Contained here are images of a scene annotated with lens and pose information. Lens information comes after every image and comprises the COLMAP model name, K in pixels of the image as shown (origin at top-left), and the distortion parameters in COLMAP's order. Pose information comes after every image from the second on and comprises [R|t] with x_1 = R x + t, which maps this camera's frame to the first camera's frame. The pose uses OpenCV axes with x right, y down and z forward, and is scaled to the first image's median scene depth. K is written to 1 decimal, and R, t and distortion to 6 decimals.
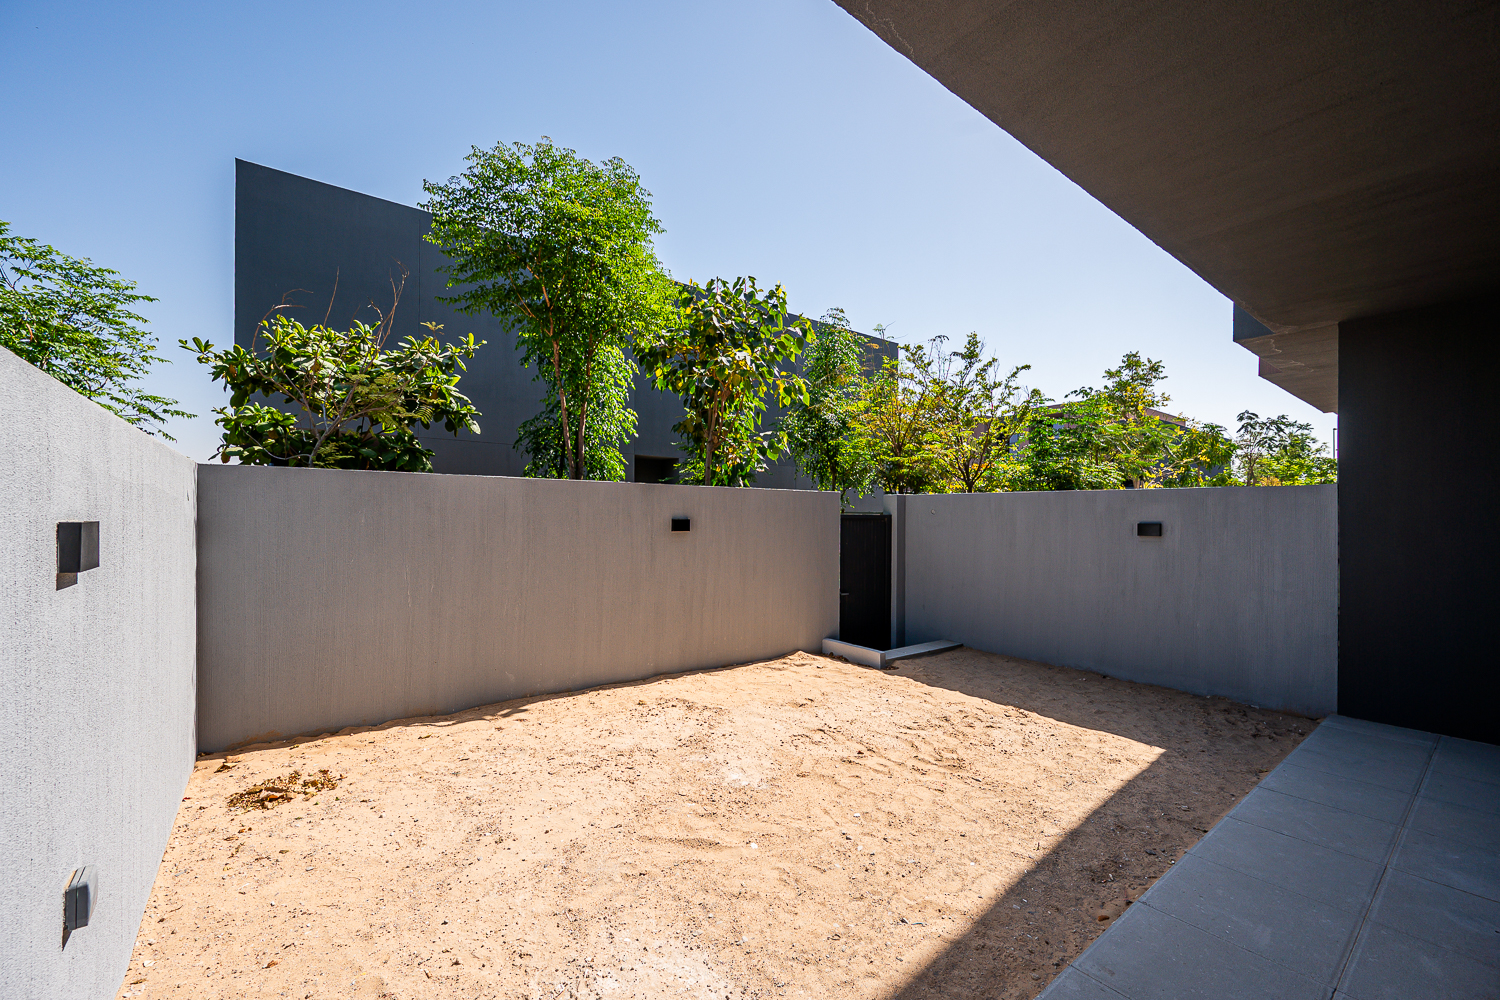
lens RADIAL K [[606.8, 0, 754.7], [0, 606.8, 518.4], [0, 0, 1]] dist [-0.001145, -0.000093]
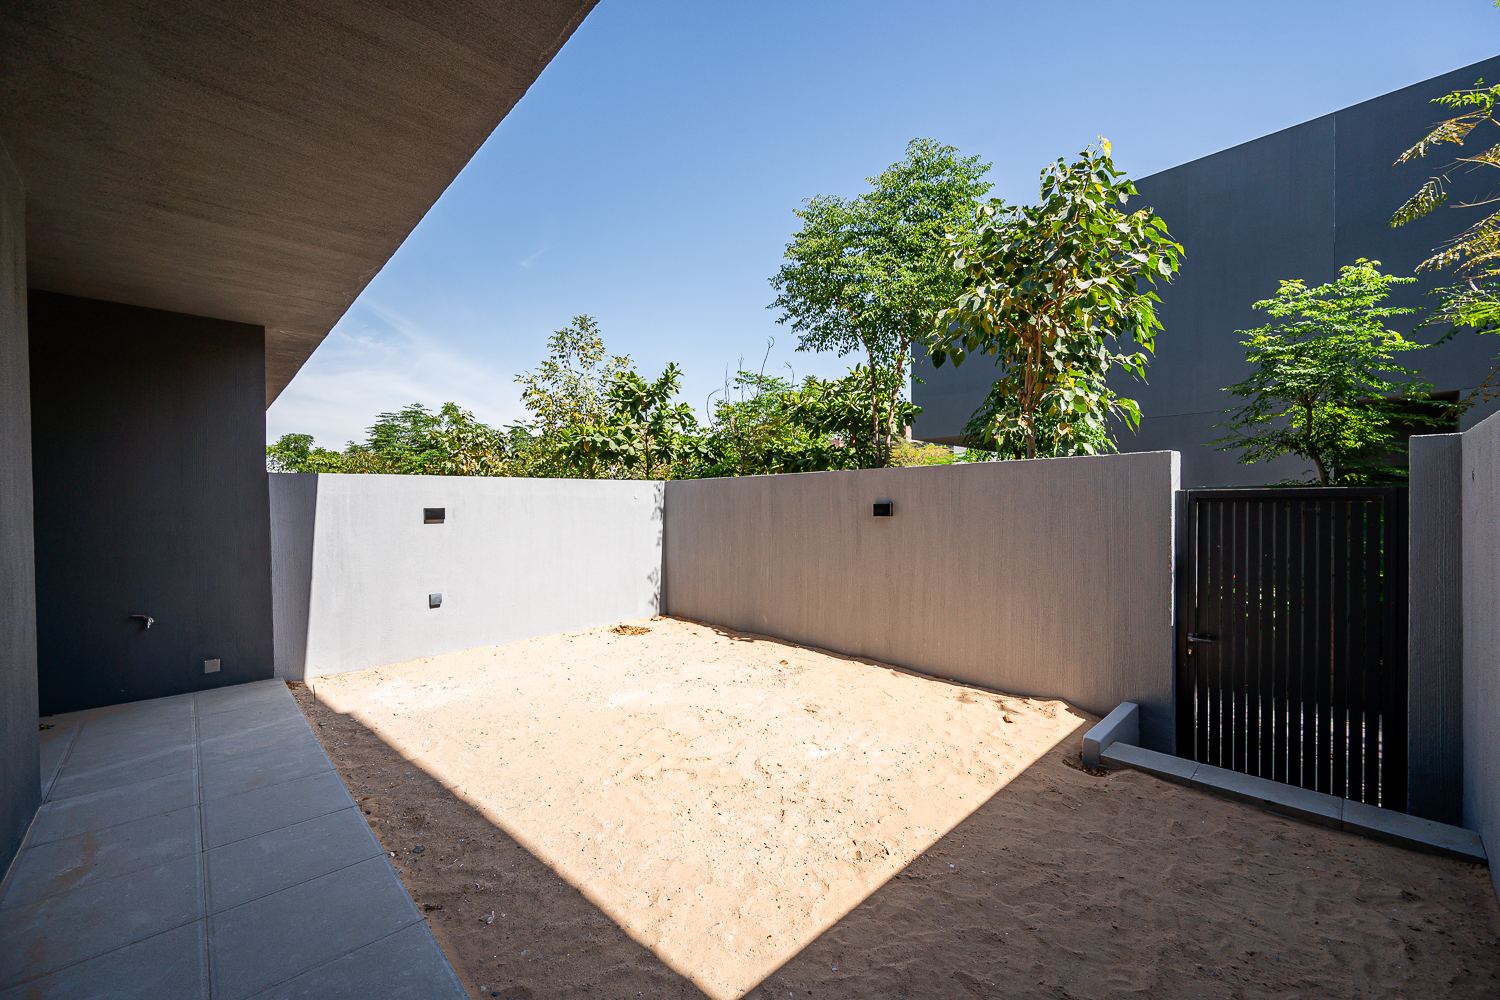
lens RADIAL K [[606.8, 0, 754.7], [0, 606.8, 518.4], [0, 0, 1]] dist [-0.001145, -0.000093]
pose [[0.090132, 0.016675, -0.995790, 0.831146], [0.010622, 0.999787, 0.017704, 0.005464], [0.995873, -0.012173, 0.089935, 0.727194]]
